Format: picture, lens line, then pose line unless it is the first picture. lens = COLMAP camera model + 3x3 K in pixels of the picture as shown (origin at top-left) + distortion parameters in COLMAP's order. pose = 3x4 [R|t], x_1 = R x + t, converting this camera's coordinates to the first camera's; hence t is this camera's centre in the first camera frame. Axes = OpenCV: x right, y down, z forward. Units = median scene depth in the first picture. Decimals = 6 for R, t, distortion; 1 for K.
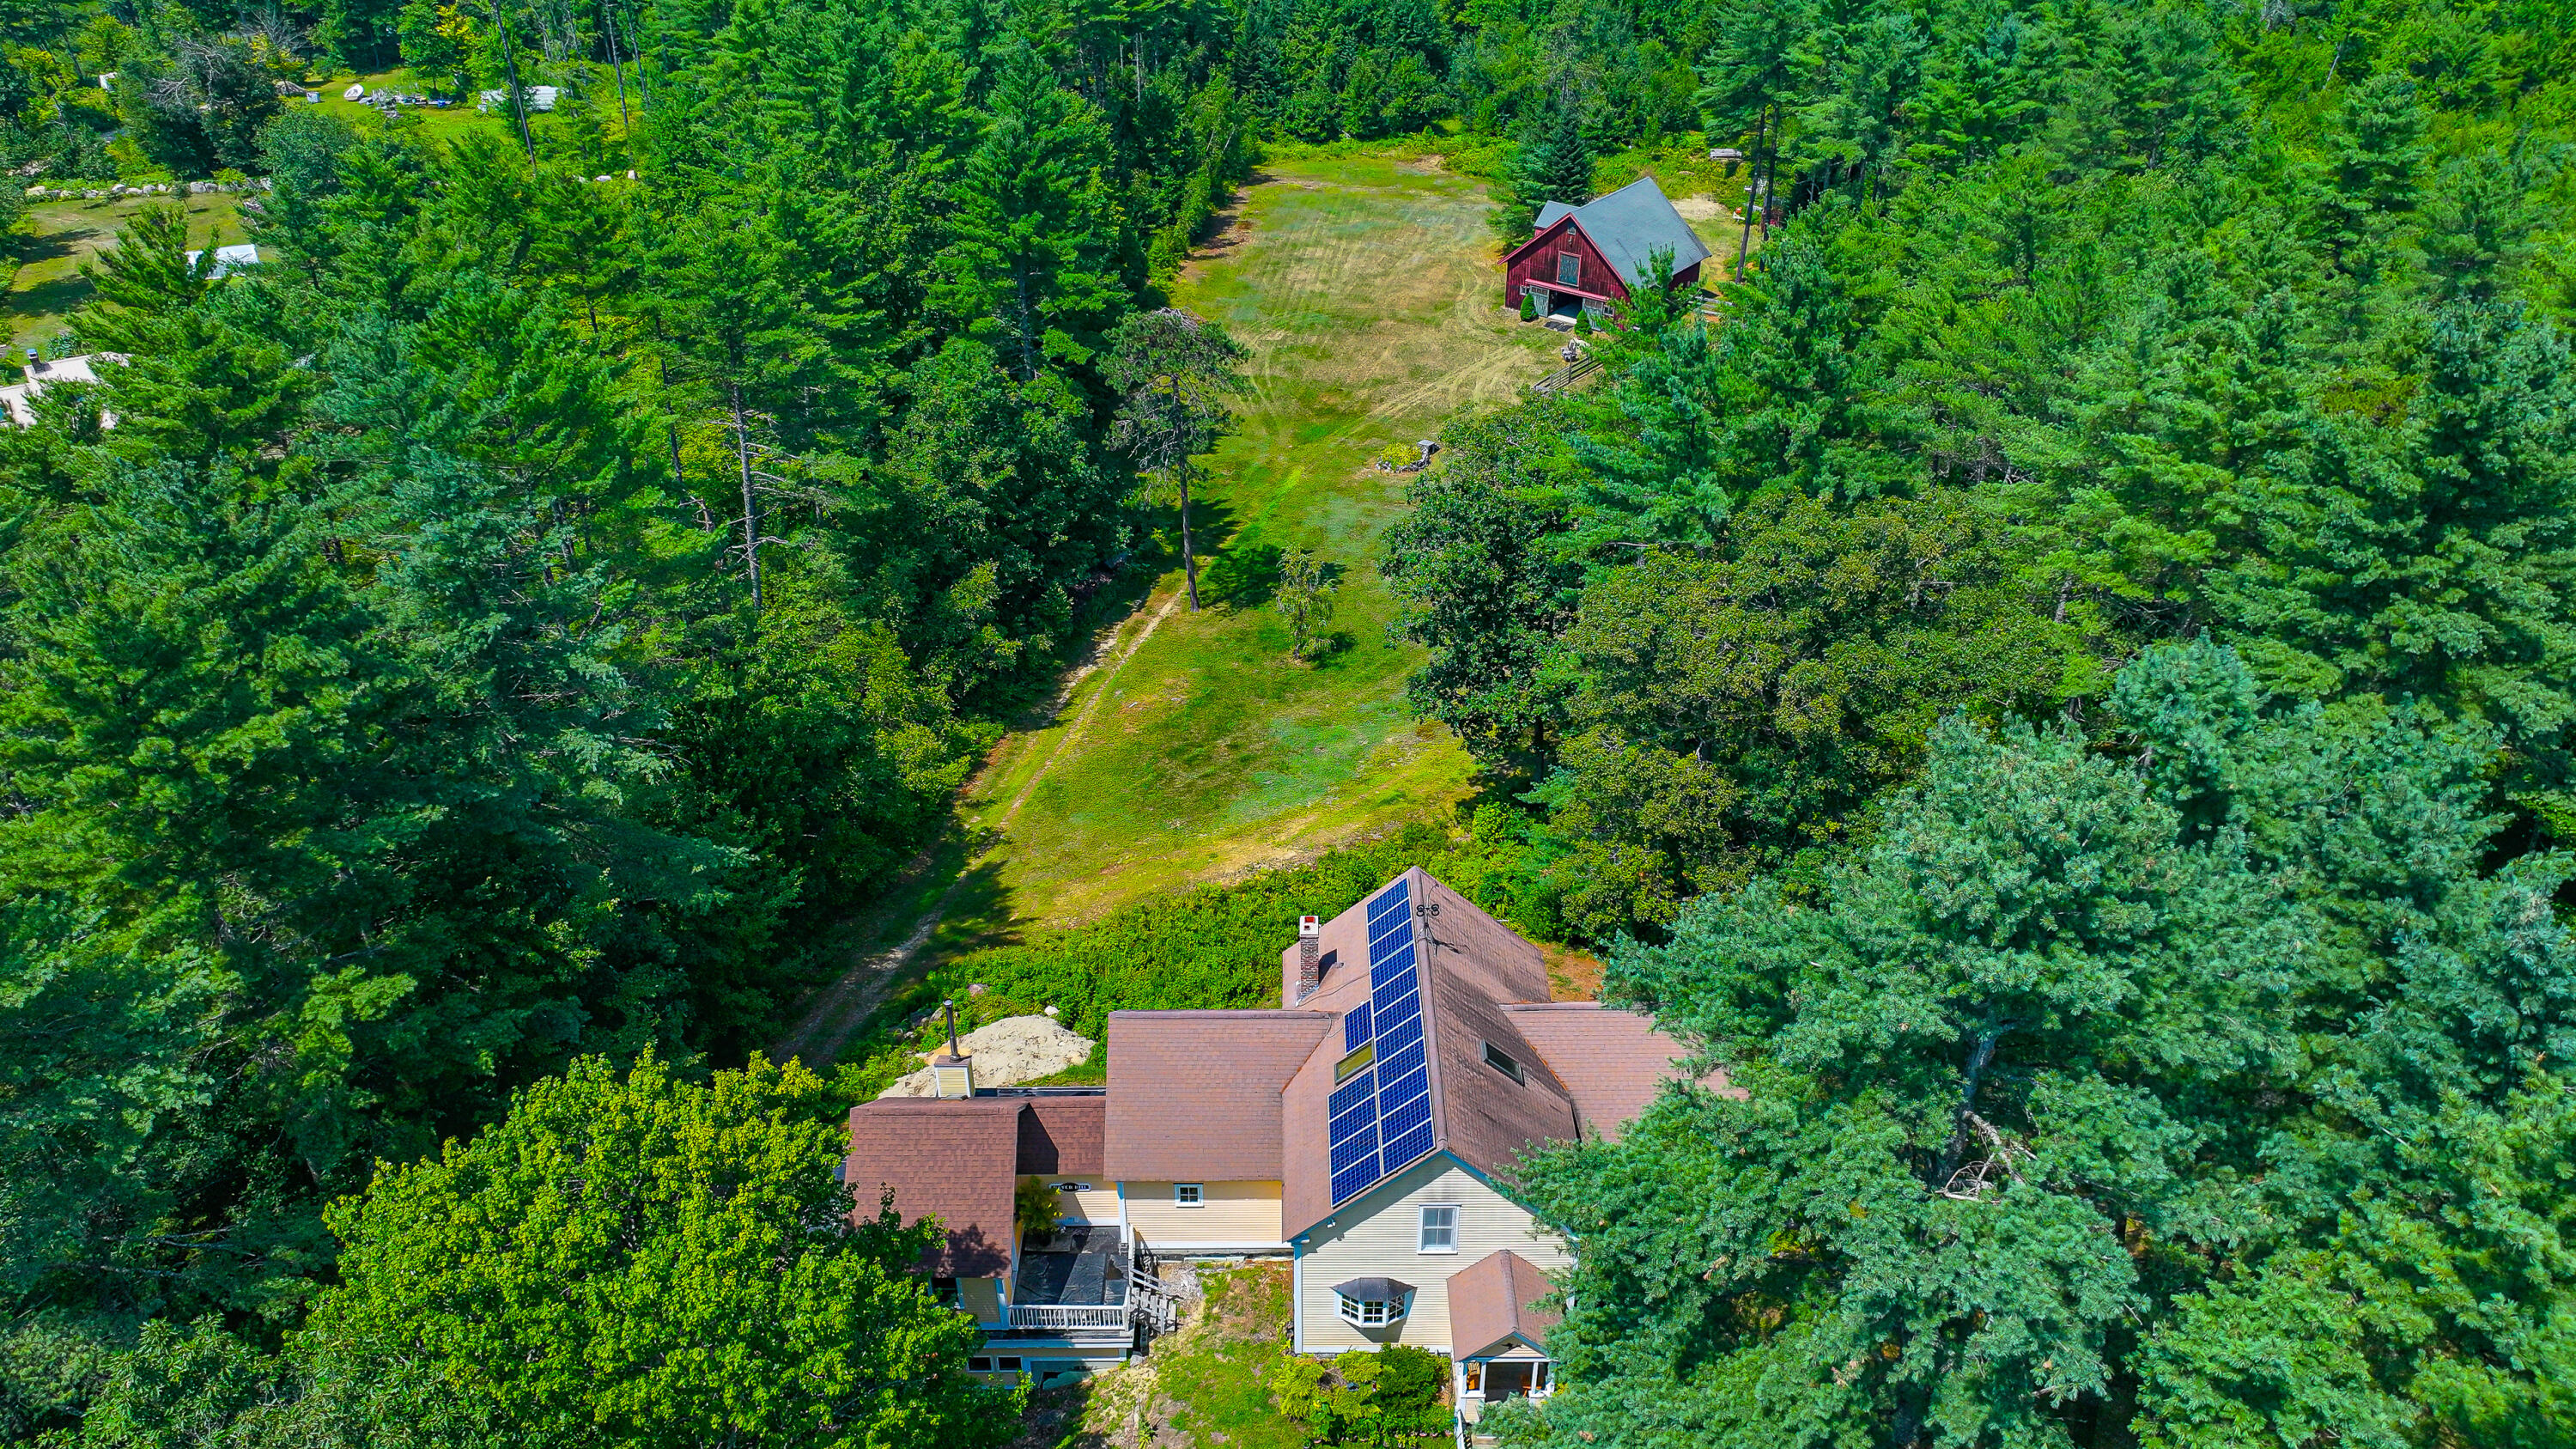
lens RADIAL K [[1680.2, 0, 1297.6], [0, 1680.2, 721.2], [0, 0, 1]] dist [0.004815, 0.011617]
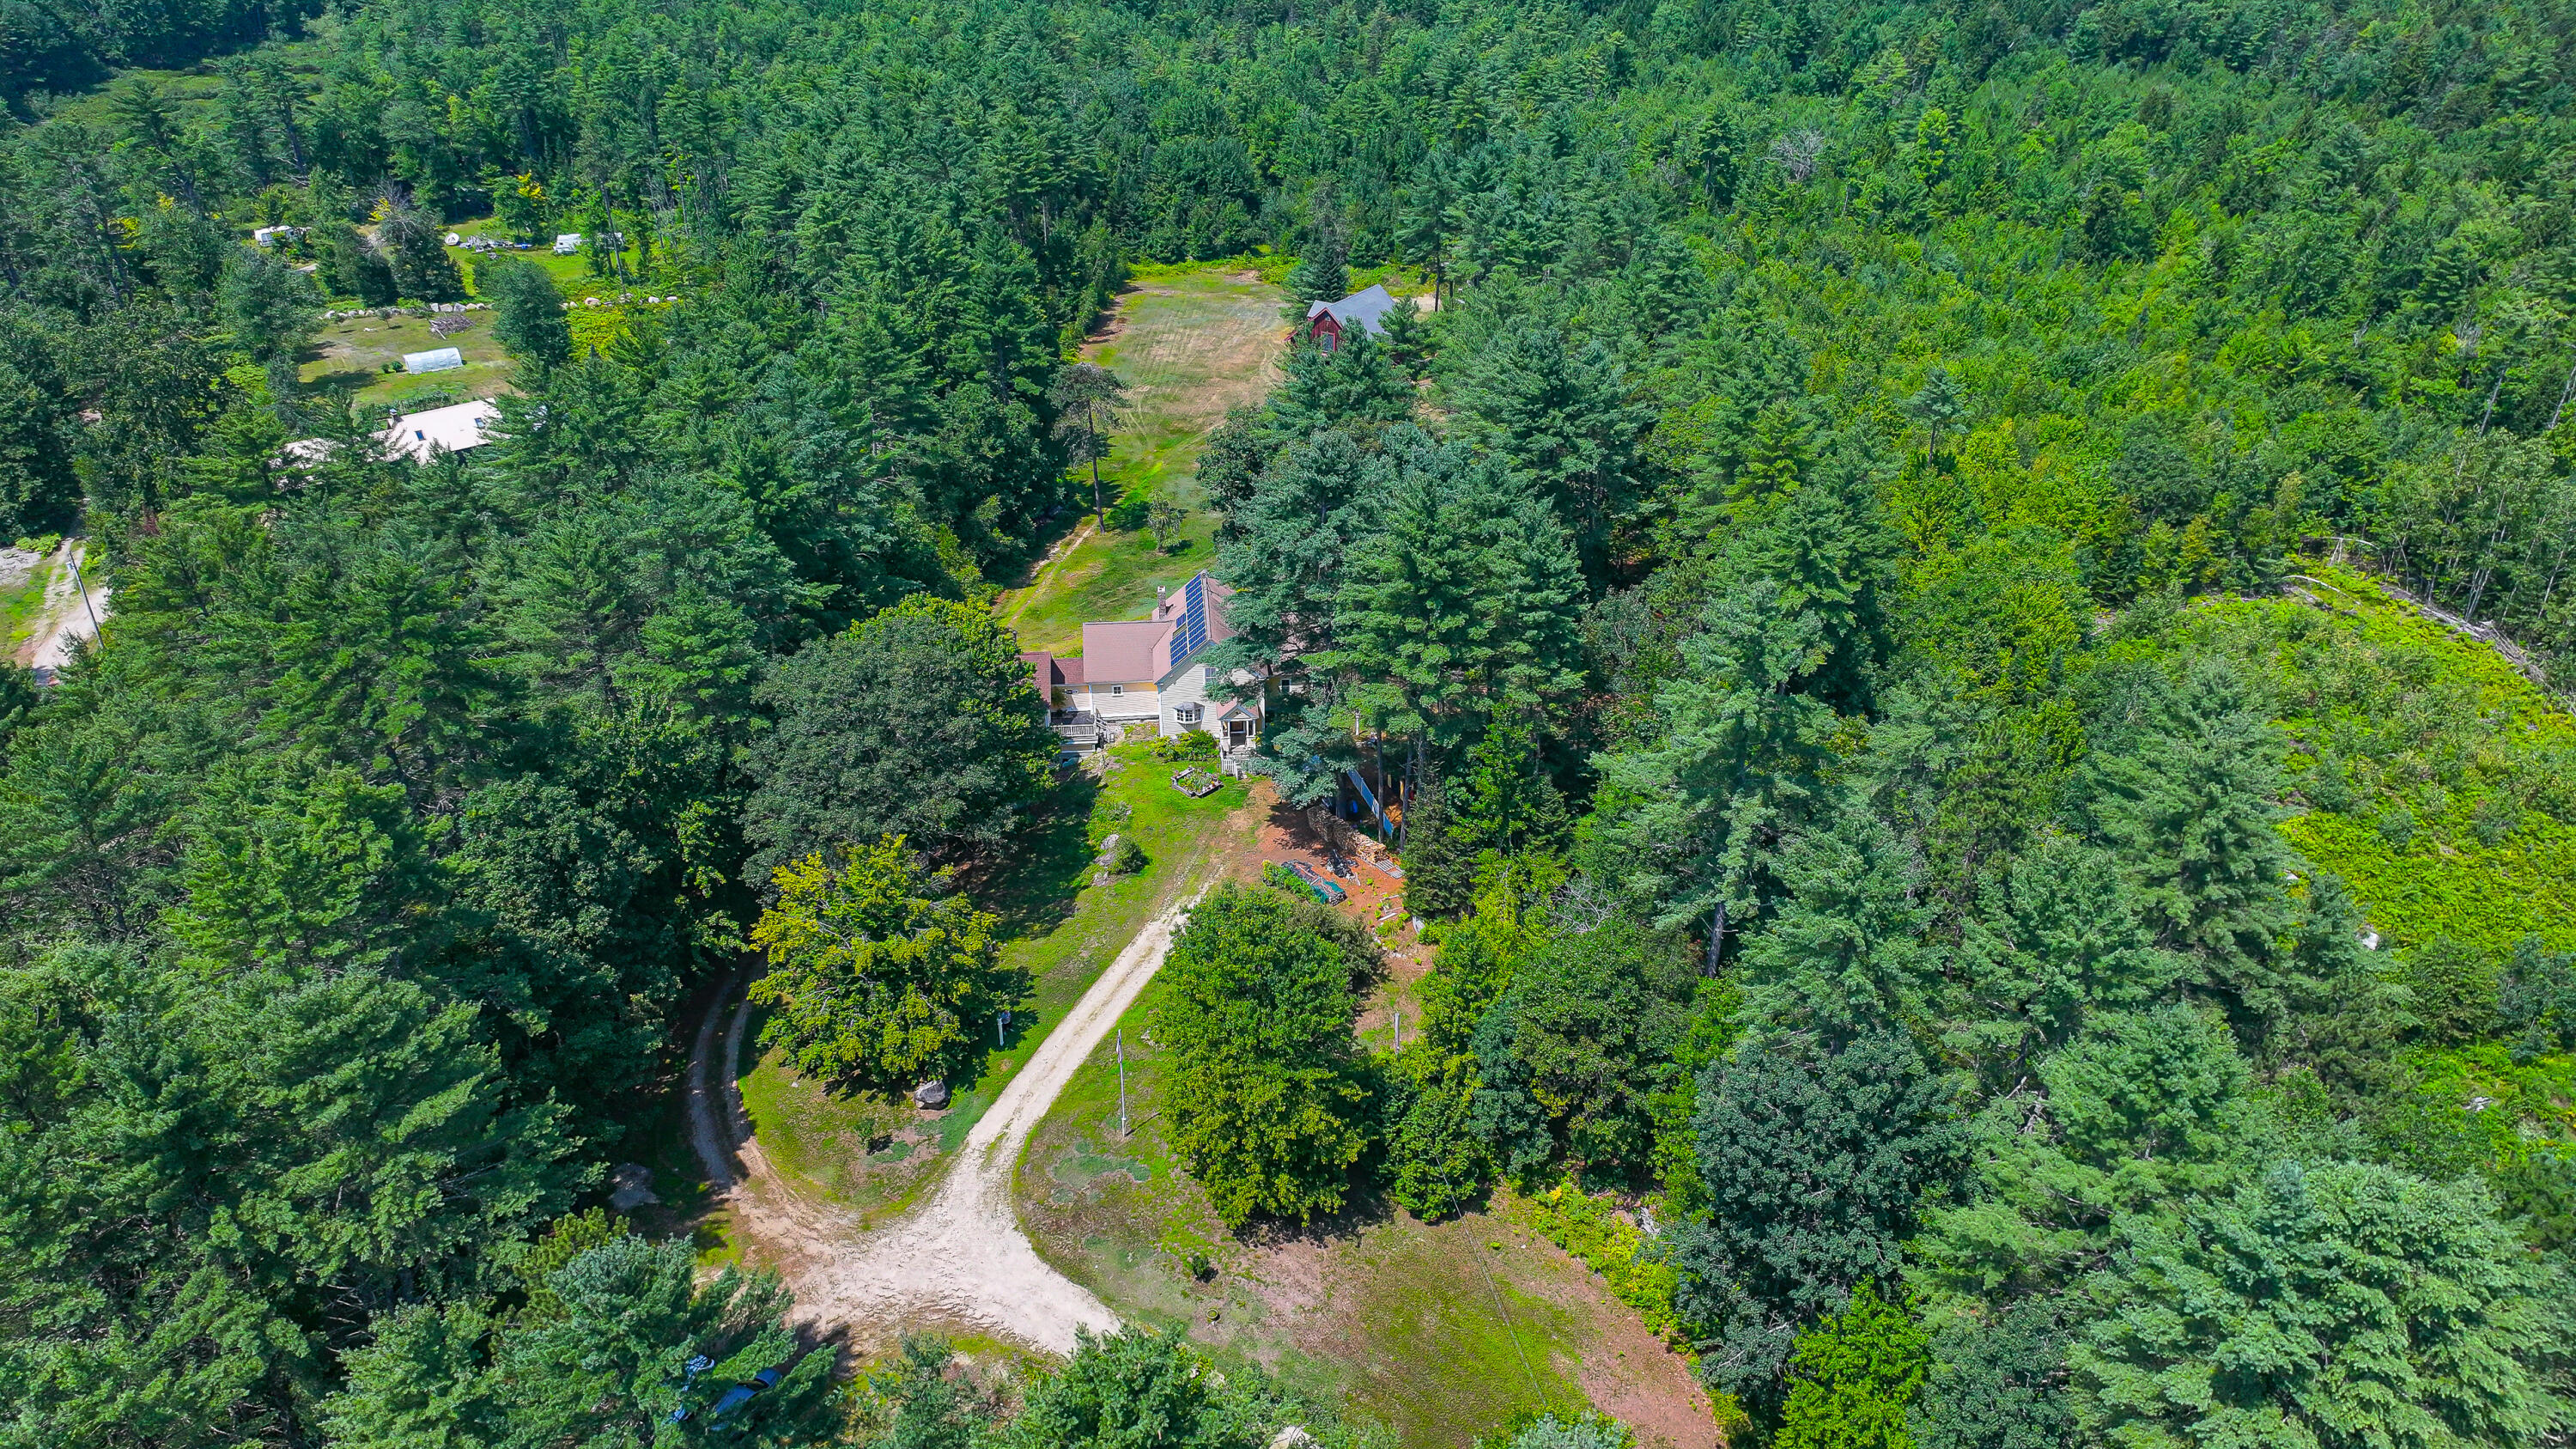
lens RADIAL K [[1680.2, 0, 1276.7], [0, 1680.2, 736.4], [0, 0, 1]] dist [0.004815, 0.011617]
pose [[0.997807, -0.036440, 0.055249, 0.016660], [0.039018, 0.998164, -0.046329, 0.241365], [-0.053460, 0.048383, 0.997397, -0.779766]]
